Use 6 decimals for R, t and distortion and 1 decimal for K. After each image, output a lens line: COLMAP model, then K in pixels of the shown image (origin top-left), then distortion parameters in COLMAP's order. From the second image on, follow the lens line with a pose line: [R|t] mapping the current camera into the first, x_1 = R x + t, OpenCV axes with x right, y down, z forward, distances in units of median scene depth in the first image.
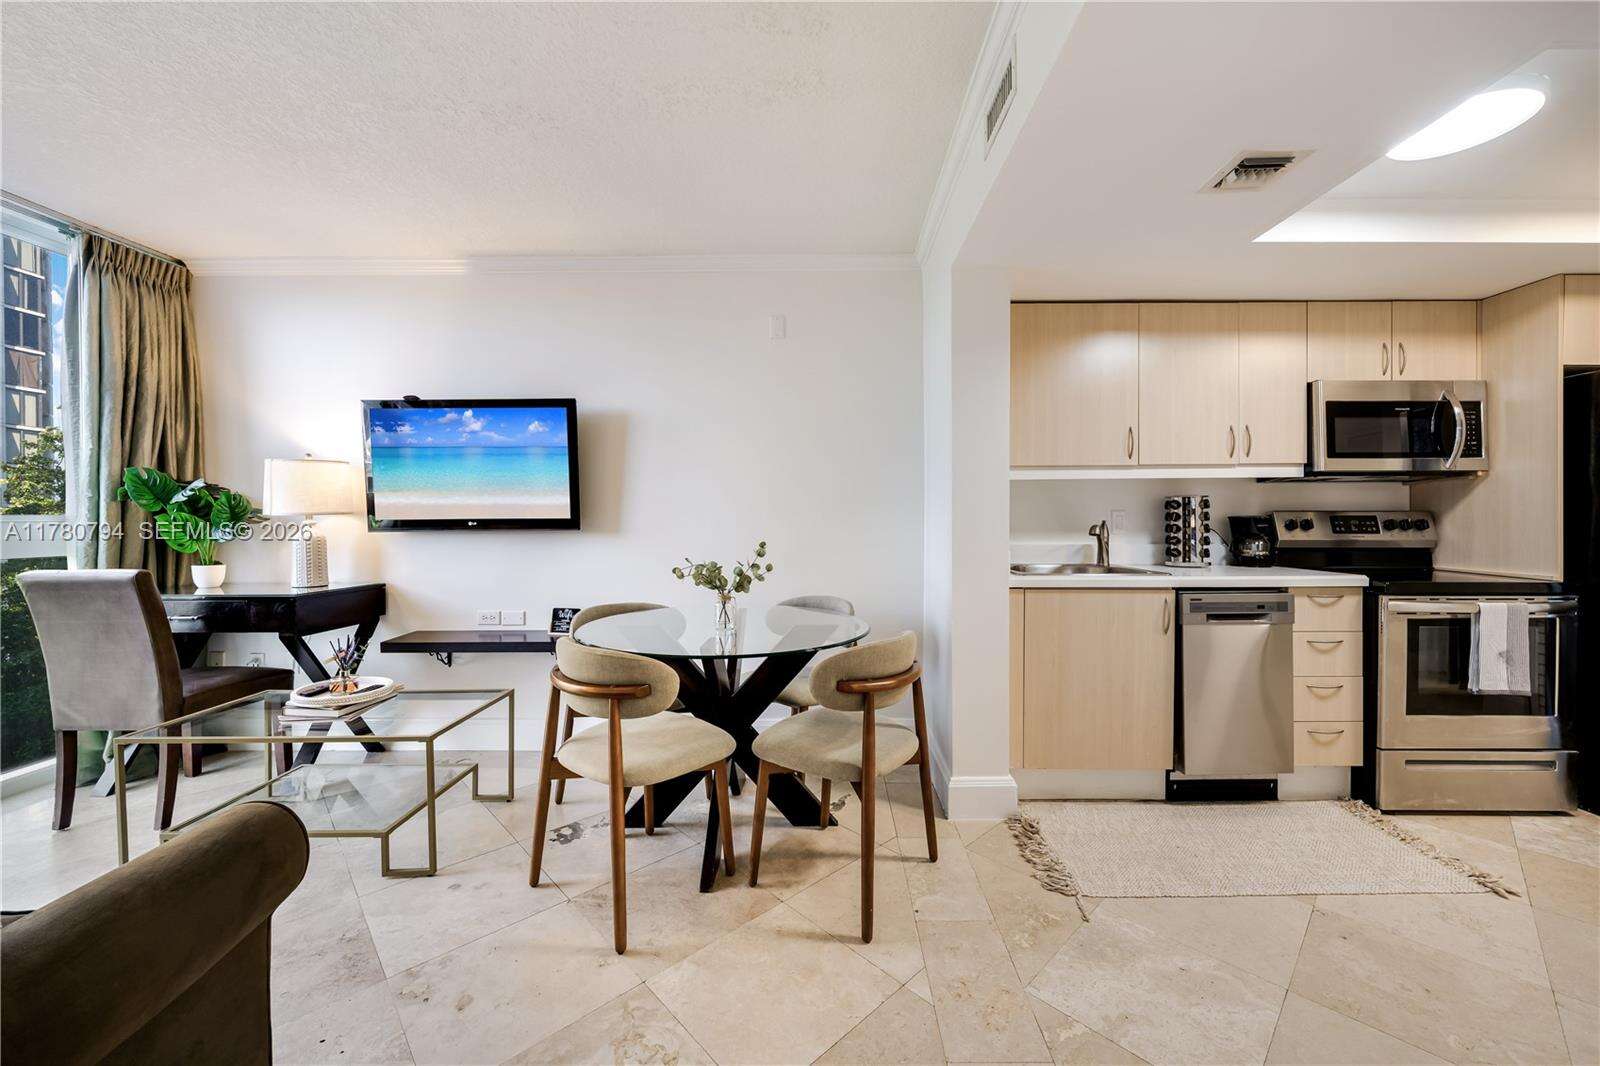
lens RADIAL K [[611.5, 0, 821.6], [0, 611.5, 527.3], [0, 0, 1]] dist [-0.003119, -0.000595]
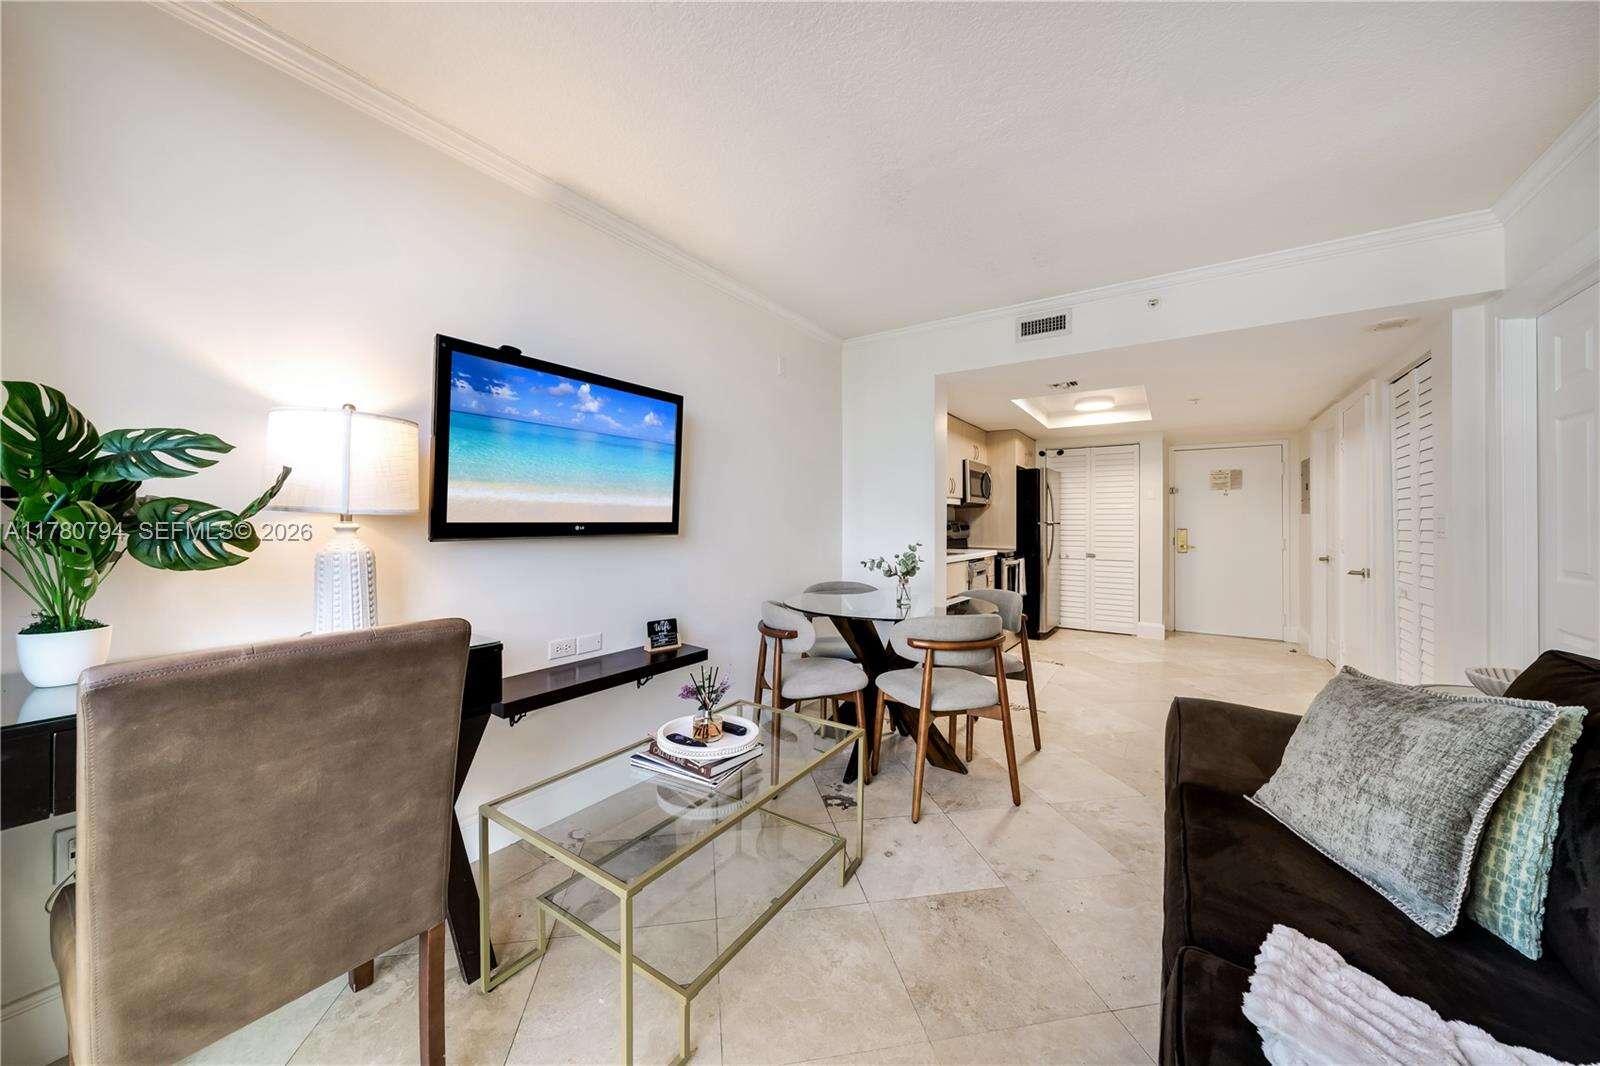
lens RADIAL K [[552.3, 0, 801.4], [0, 552.3, 524.2], [0, 0, 1]] dist [0.000821, 0.000004]
pose [[0.563726, 0.002764, 0.825957, -1.079240], [0.000559, 0.999993, -0.003728, -0.009060], [-0.825962, 0.002563, 0.563720, 0.393716]]
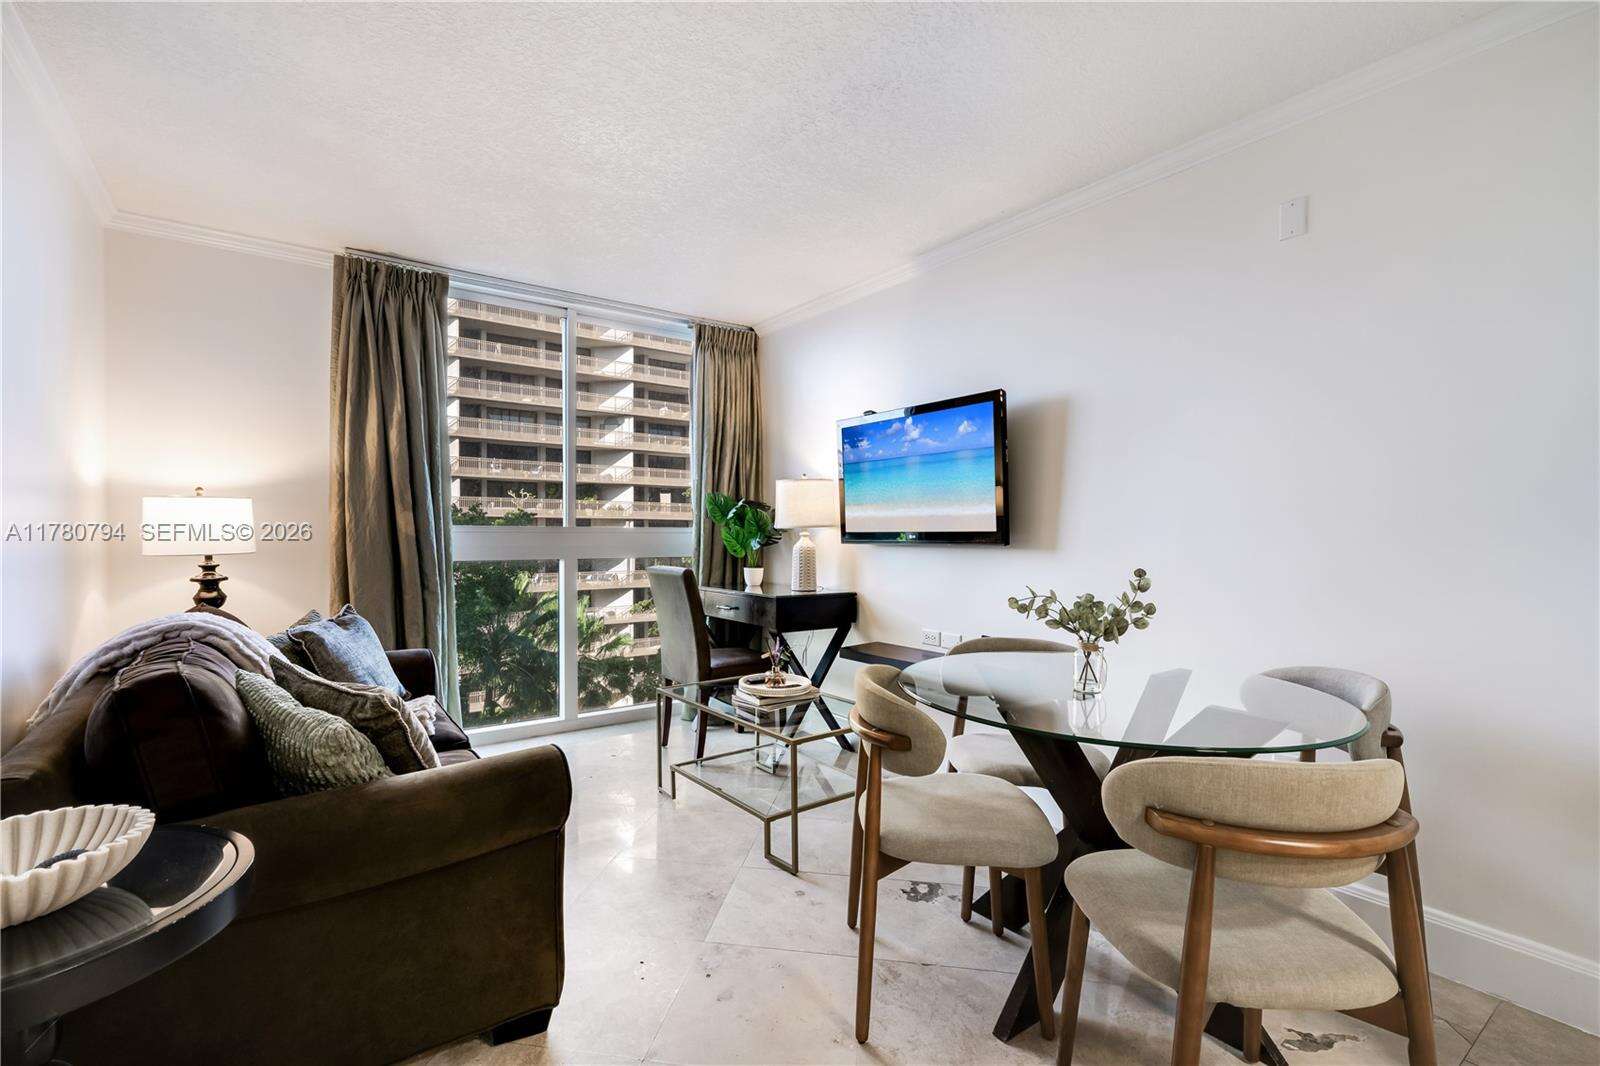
lens RADIAL K [[721.9, 0, 786.1], [0, 721.9, 547.1], [0, 0, 1]] dist [-0.003117, 0.000660]
pose [[0.586793, 0.021167, -0.809460, 0.244665], [-0.015048, 0.999771, 0.015234, -0.004258], [0.809597, 0.003241, 0.586977, 0.192672]]
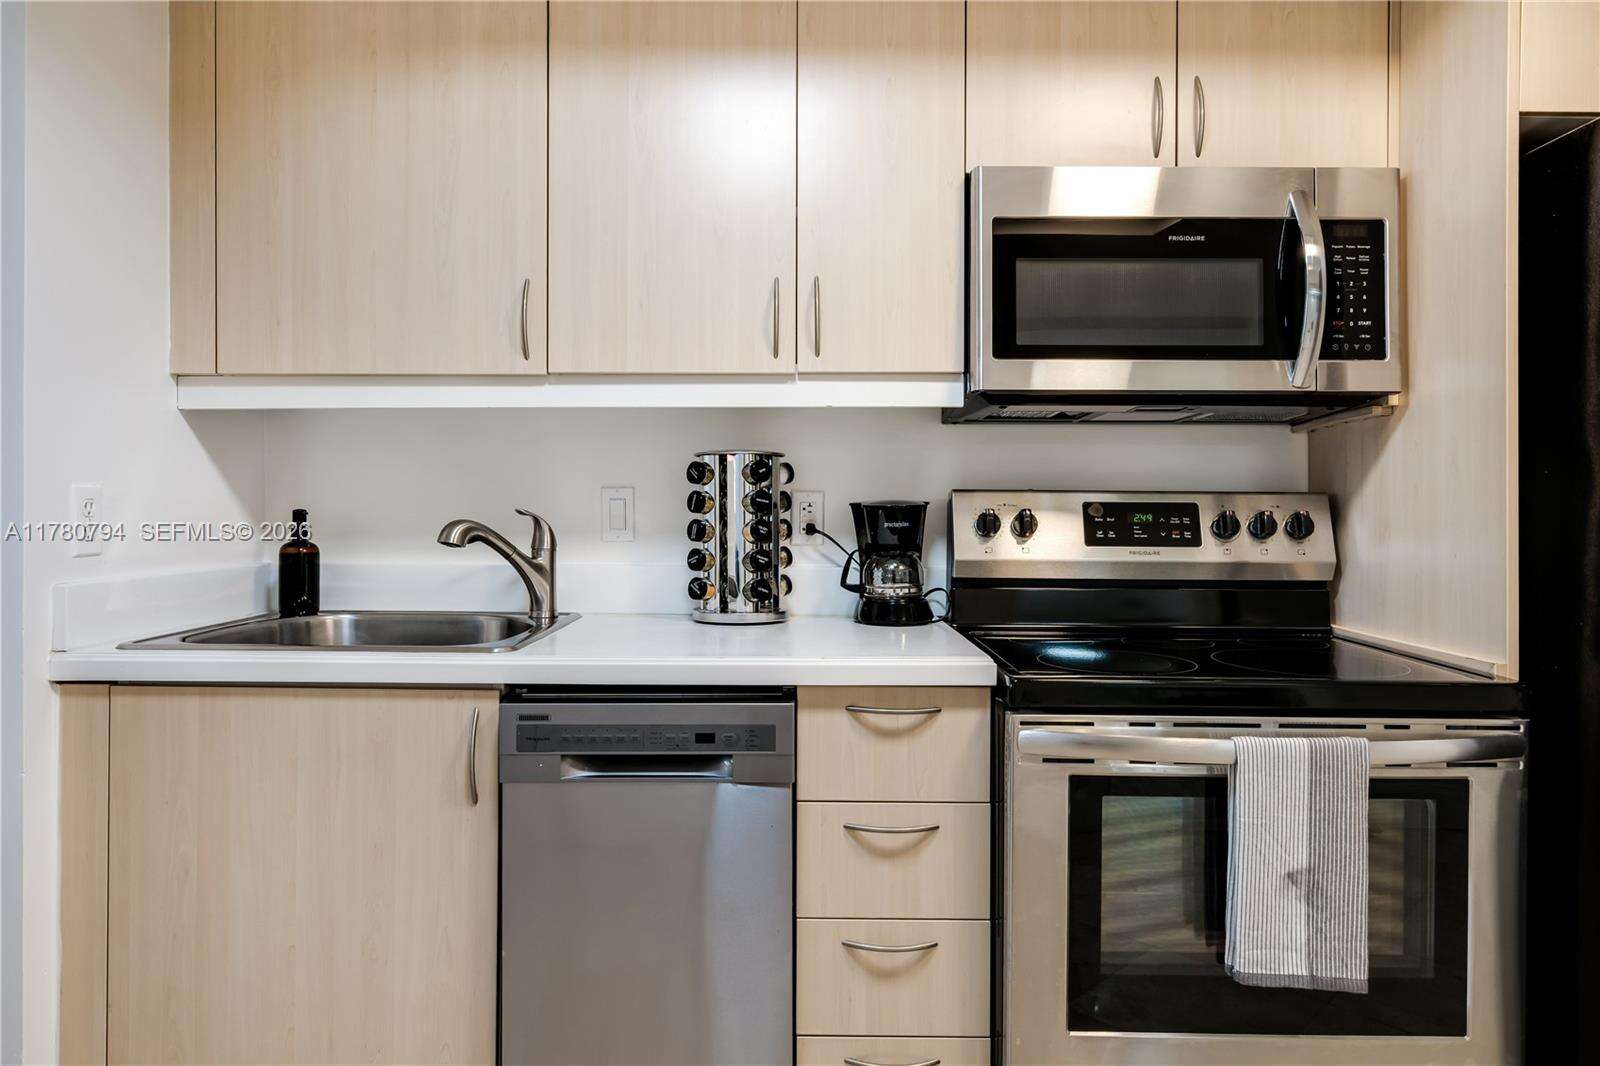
lens RADIAL K [[1094.1, 0, 780.3], [0, 1094.1, 503.8], [0, 0, 1]] dist [0.009759, 0.000716]
pose [[0.999951, 0.008238, -0.005553, 0.678455], [-0.008305, 0.999892, -0.012112, -0.007905], [0.005453, 0.012157, 0.999911, 0.272545]]
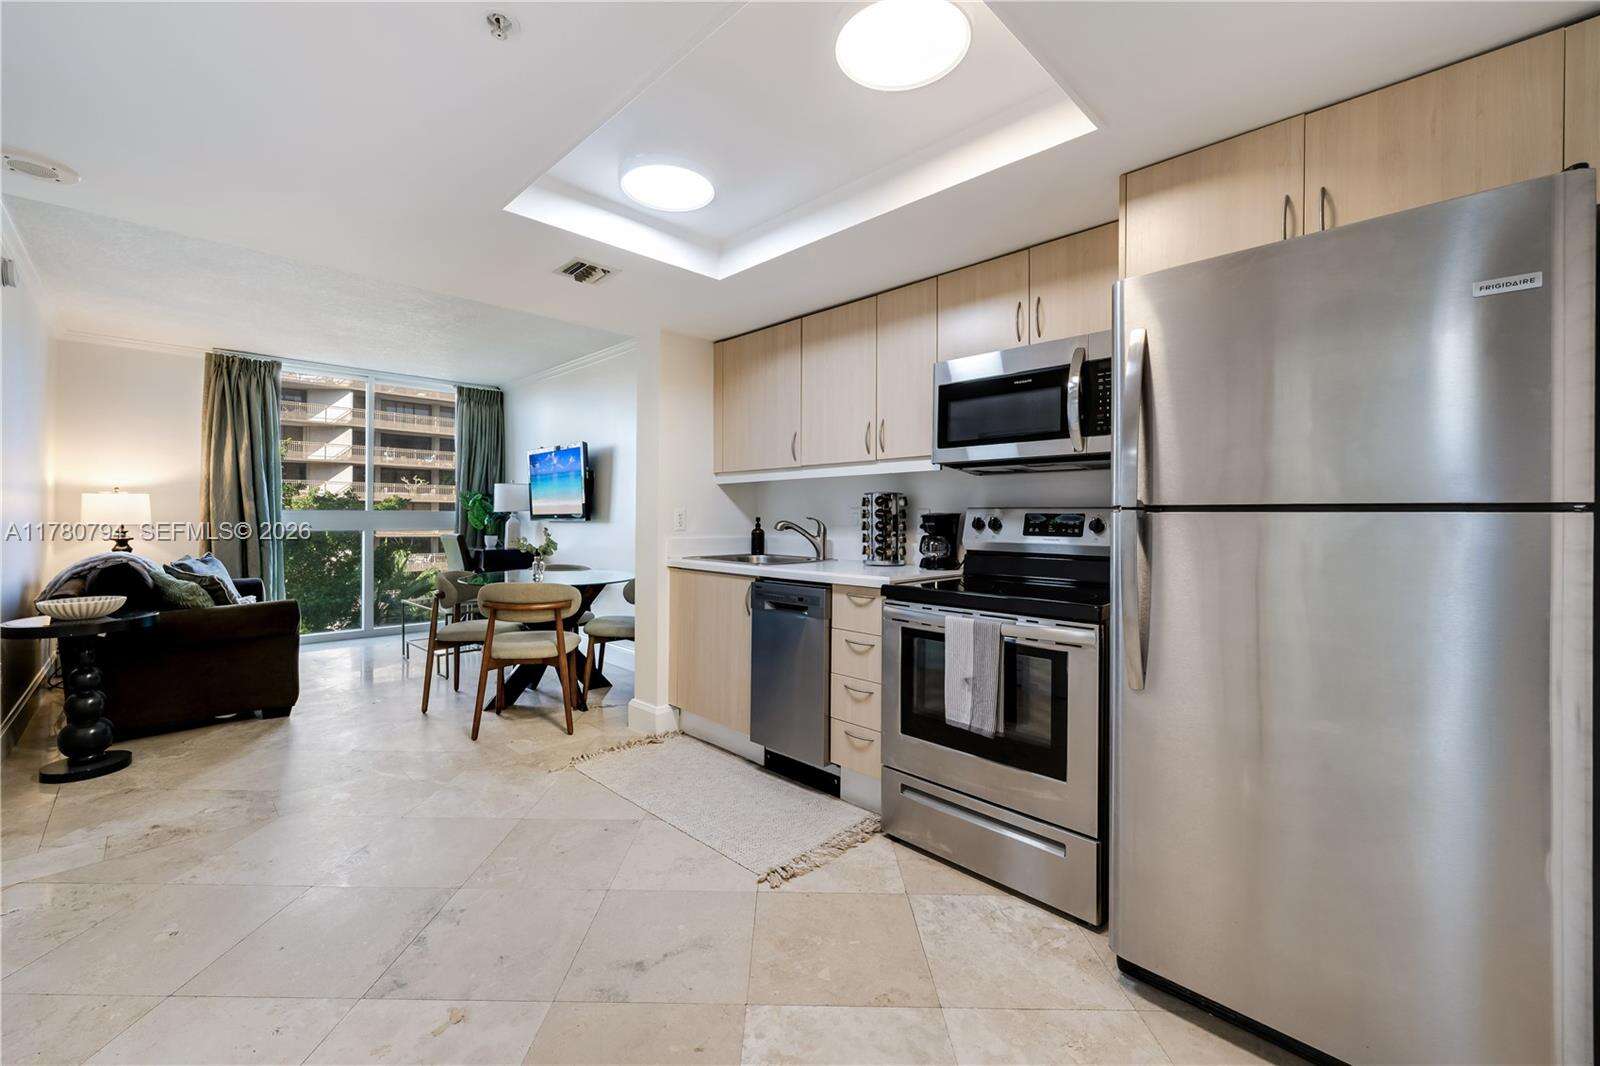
lens RADIAL K [[650.7, 0, 785.9], [0, 650.7, 519.6], [0, 0, 1]] dist [-0.003061, 0.000099]
pose [[0.703128, 0.009790, -0.710996, 1.323341], [-0.017460, 0.999841, -0.003500, -0.002594], [0.710849, 0.014875, 0.703187, 0.167720]]
